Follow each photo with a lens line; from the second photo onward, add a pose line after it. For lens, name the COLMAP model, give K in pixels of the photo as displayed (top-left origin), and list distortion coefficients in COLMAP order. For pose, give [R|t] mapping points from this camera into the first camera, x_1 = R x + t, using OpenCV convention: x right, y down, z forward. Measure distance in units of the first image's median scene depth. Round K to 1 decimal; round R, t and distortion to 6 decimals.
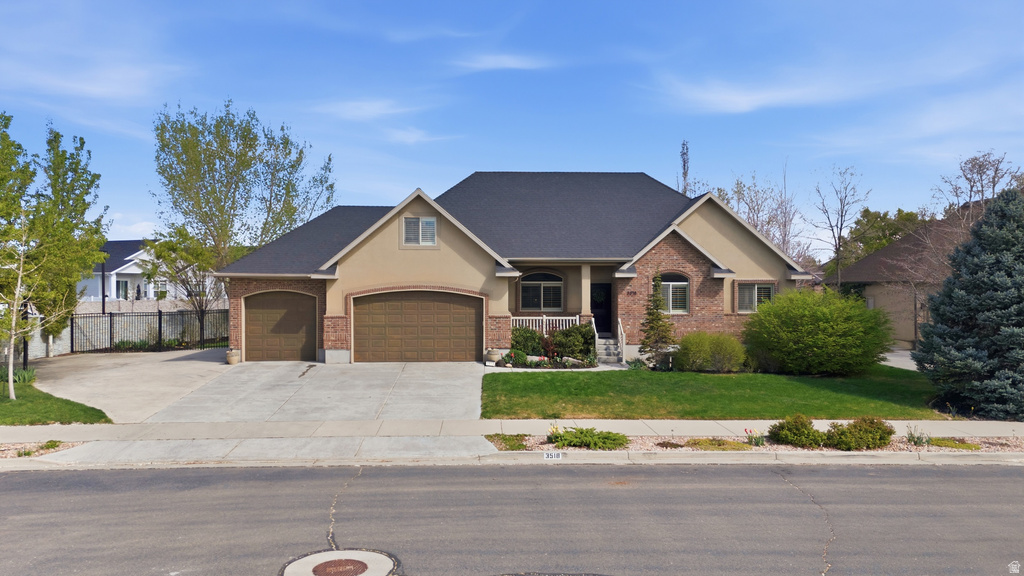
lens RADIAL K [[747.6, 0, 514.6], [0, 747.6, 287.0], [0, 0, 1]] dist [0.076406, -0.061541]
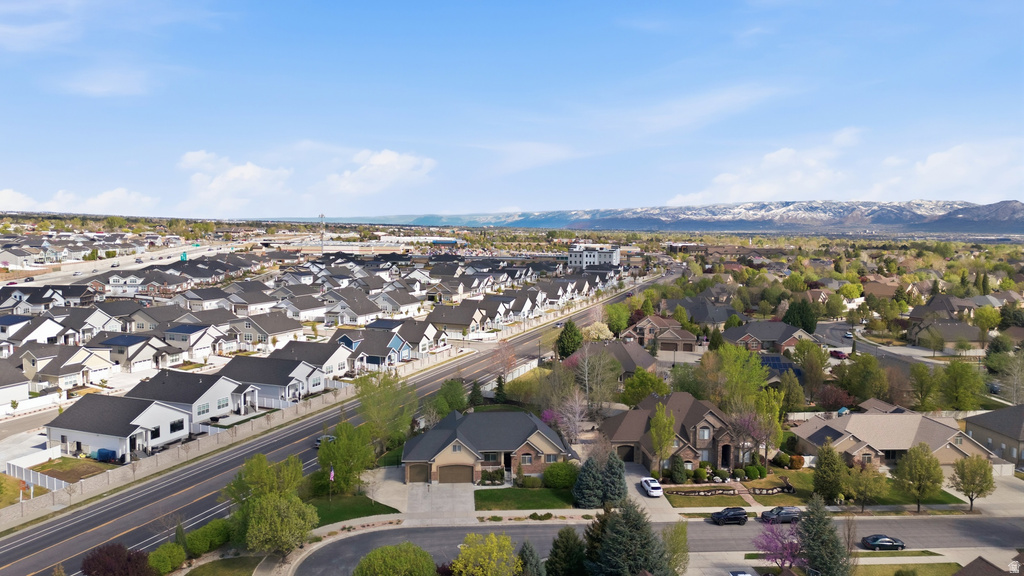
lens RADIAL K [[747.6, 0, 512.2], [0, 747.6, 287.4], [0, 0, 1]] dist [0.076406, -0.061541]
pose [[0.999144, 0.005457, 0.041016, -0.008690], [-0.009131, 0.995906, 0.089930, -1.207317], [-0.040358, -0.090228, 0.995103, -2.641295]]
